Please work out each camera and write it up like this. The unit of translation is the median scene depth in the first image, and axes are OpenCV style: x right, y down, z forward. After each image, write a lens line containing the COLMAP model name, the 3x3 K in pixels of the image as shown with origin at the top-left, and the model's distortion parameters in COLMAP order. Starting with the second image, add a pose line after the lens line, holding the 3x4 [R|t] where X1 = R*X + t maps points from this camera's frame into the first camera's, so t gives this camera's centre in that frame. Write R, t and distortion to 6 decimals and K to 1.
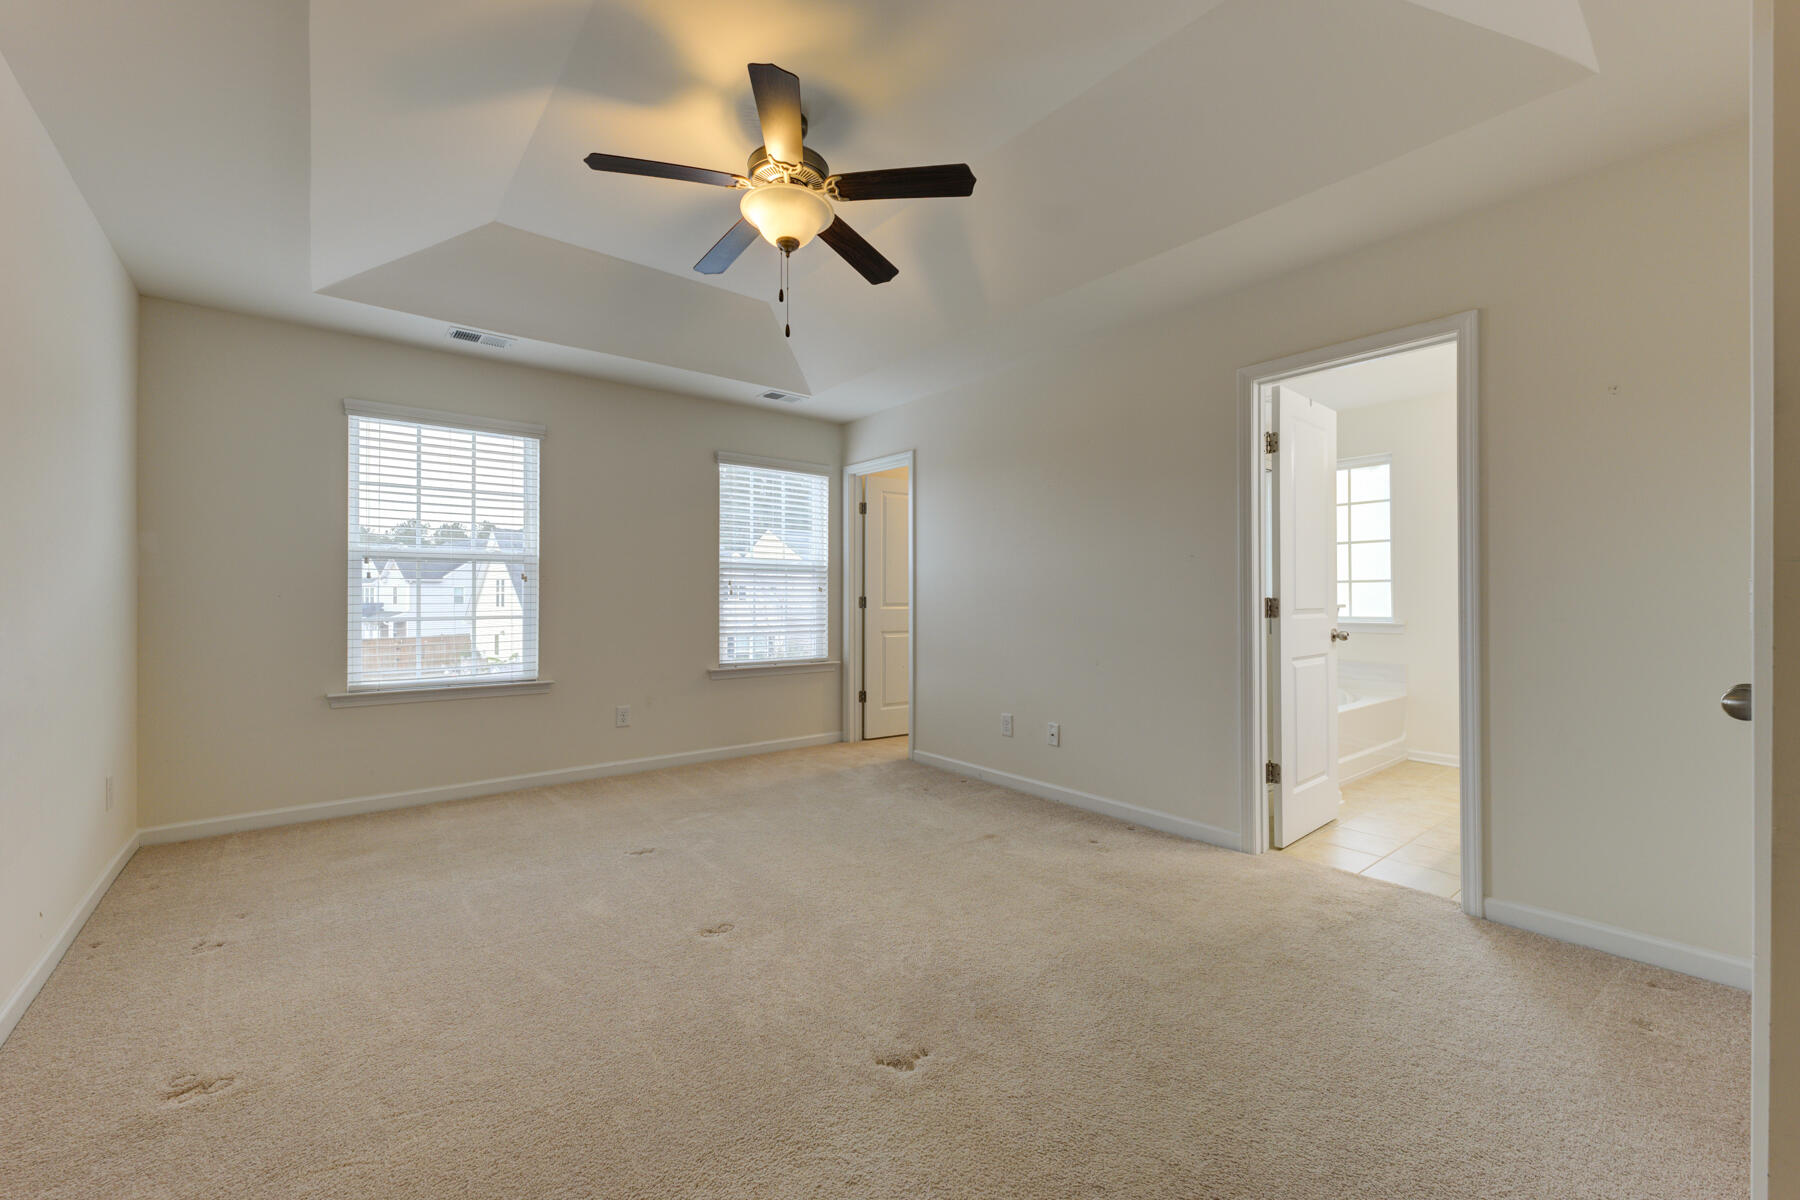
lens RADIAL K [[735.2, 0, 879.1], [0, 735.2, 598.9], [0, 0, 1]] dist [0.009430, -0.000220]
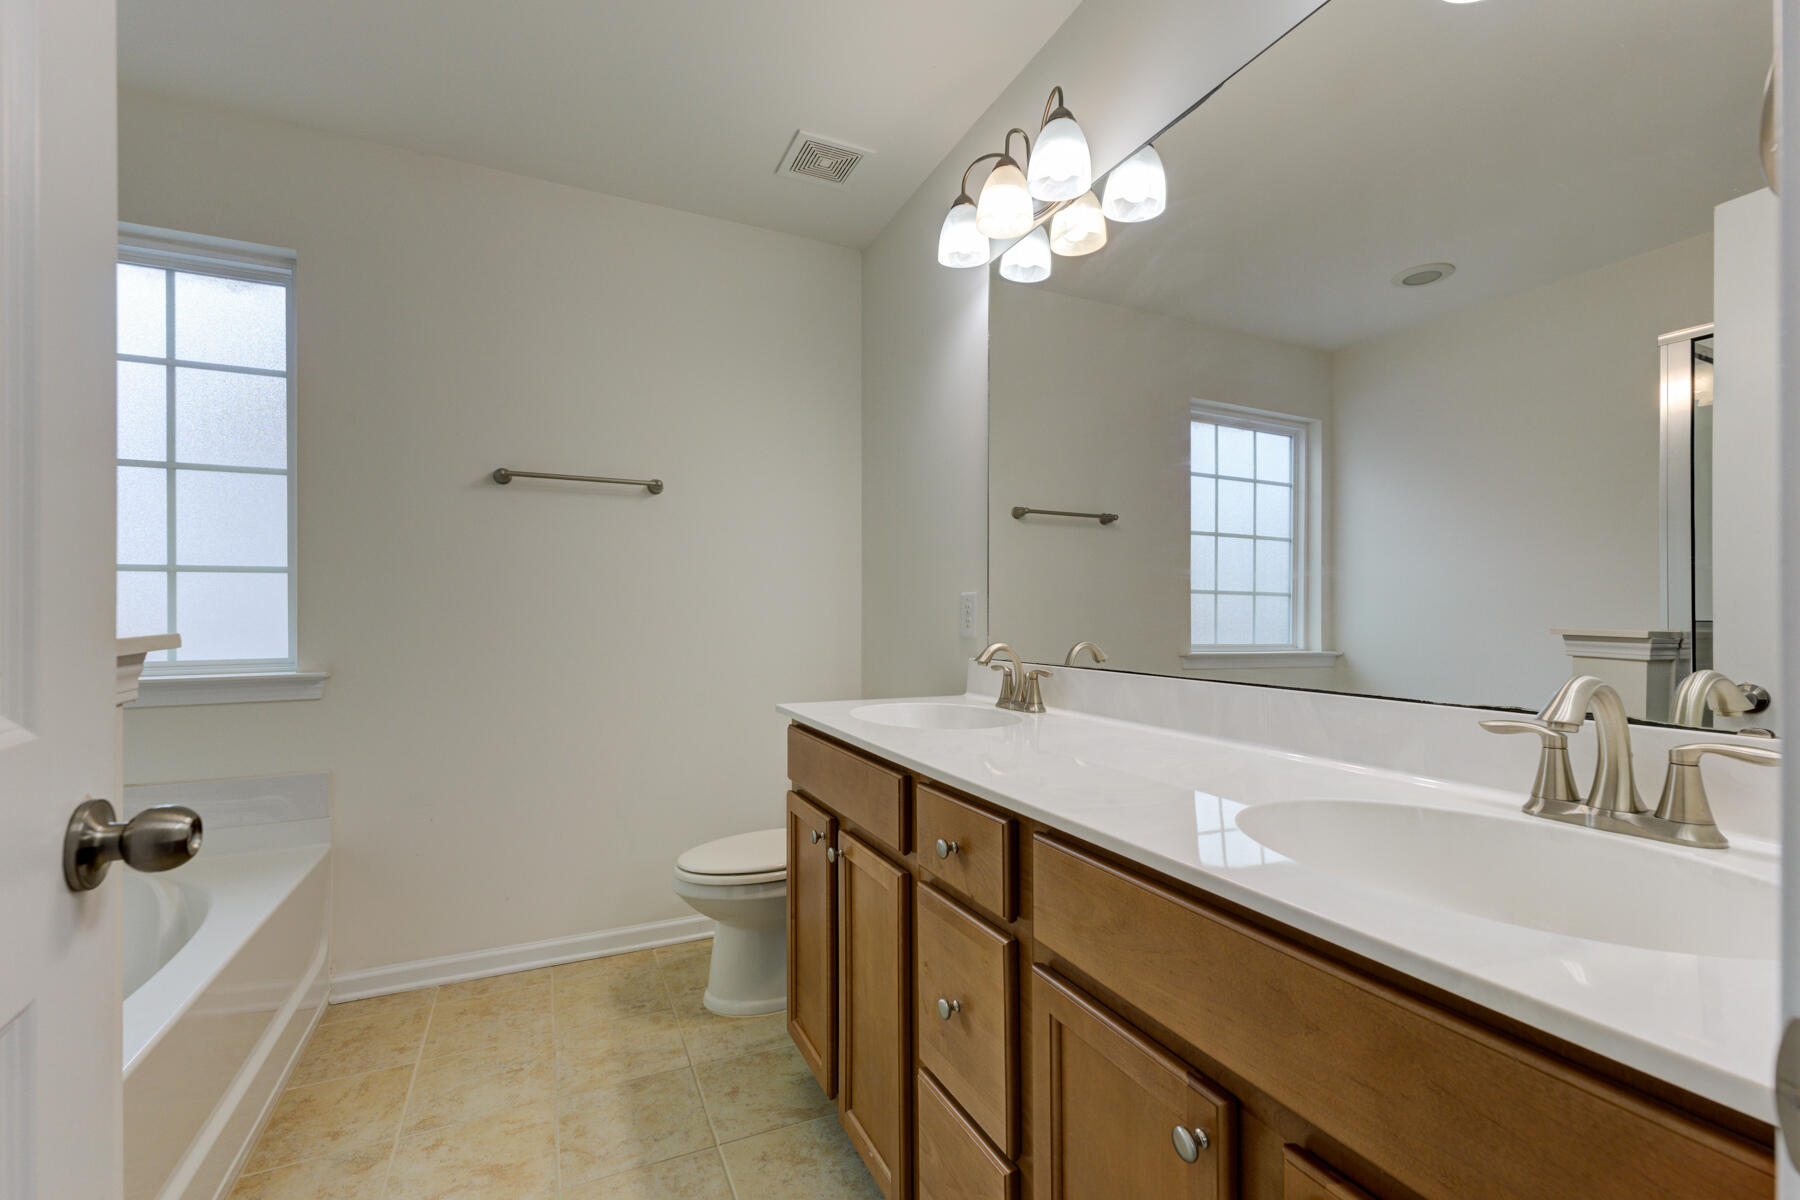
lens RADIAL K [[762.3, 0, 896.8], [0, 762.3, 622.2], [0, 0, 1]] dist [0.011975, -0.000801]
pose [[0.234969, -0.000480, 0.972003, 0.354046], [-0.006975, 0.999973, 0.002180, 0.001119], [-0.971978, -0.007292, 0.234960, 0.565930]]
